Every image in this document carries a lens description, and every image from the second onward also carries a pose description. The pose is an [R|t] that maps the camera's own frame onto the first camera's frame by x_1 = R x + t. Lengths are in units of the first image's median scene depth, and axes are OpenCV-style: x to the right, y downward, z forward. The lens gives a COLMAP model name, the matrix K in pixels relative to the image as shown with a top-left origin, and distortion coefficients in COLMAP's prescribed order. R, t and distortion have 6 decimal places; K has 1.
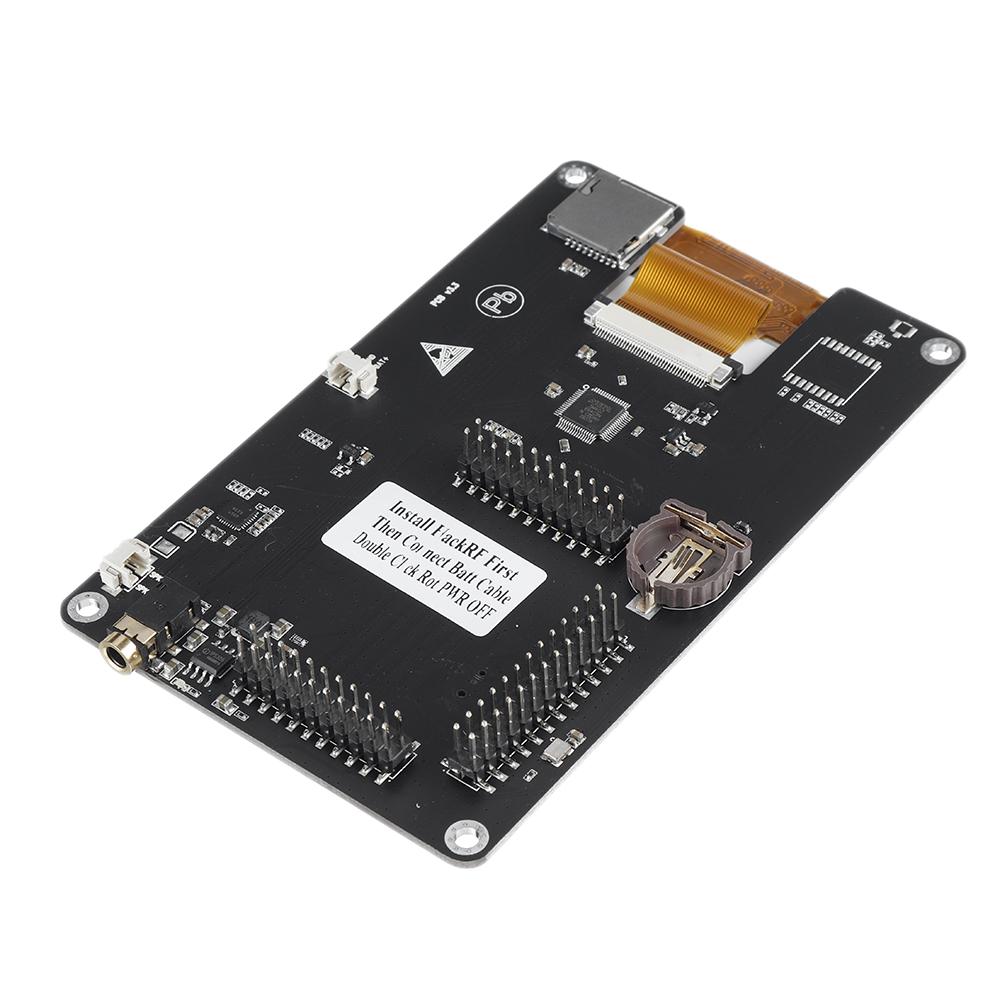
lens RADIAL K [[3294.1, 0, 498.5], [0, 3294.1, 501.2], [0, 0, 1]] dist [-0.085499, 0.000000]
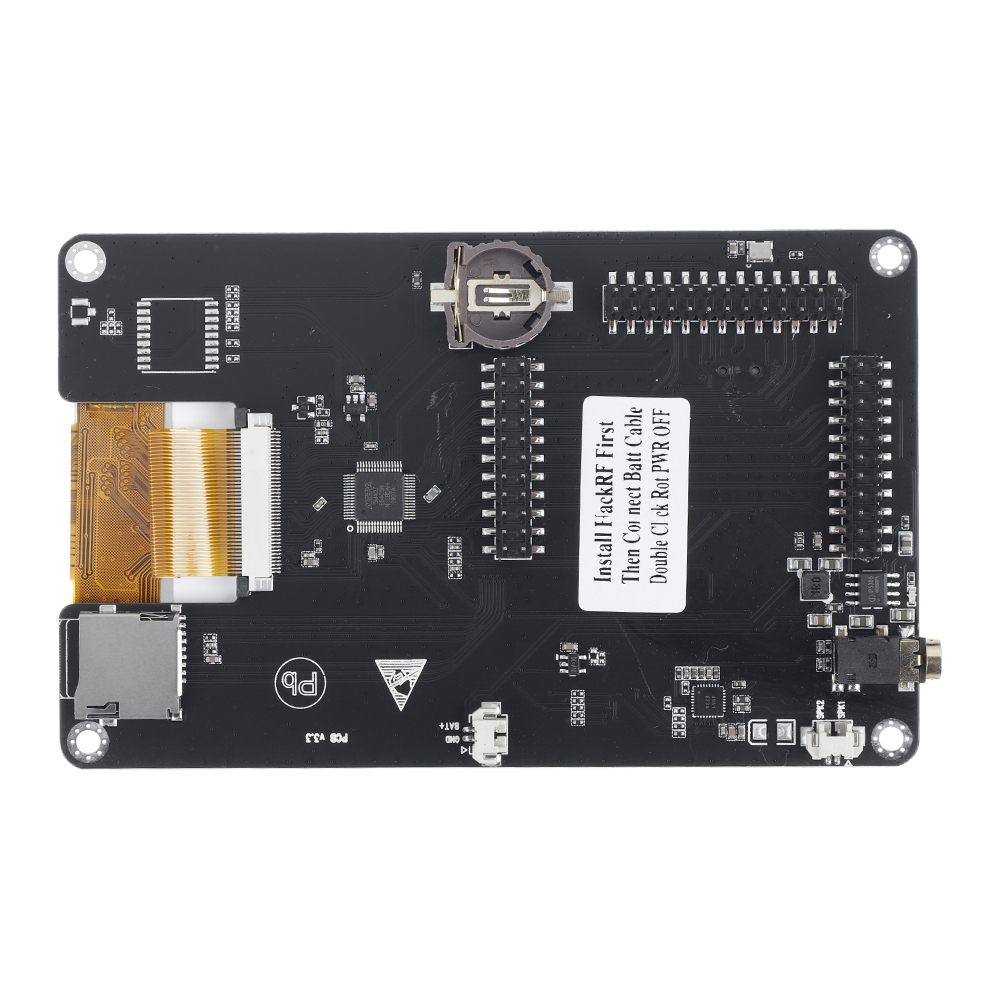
lens RADIAL K [[3294.1, 0, 499.7], [0, 3294.1, 498.5], [0, 0, 1]] dist [-0.085499, 0.000000]
pose [[-0.618102, -0.783539, 0.063375, -0.055473], [0.596349, -0.414851, 0.687217, -0.681354], [-0.512170, 0.462564, 0.723683, 0.293176]]
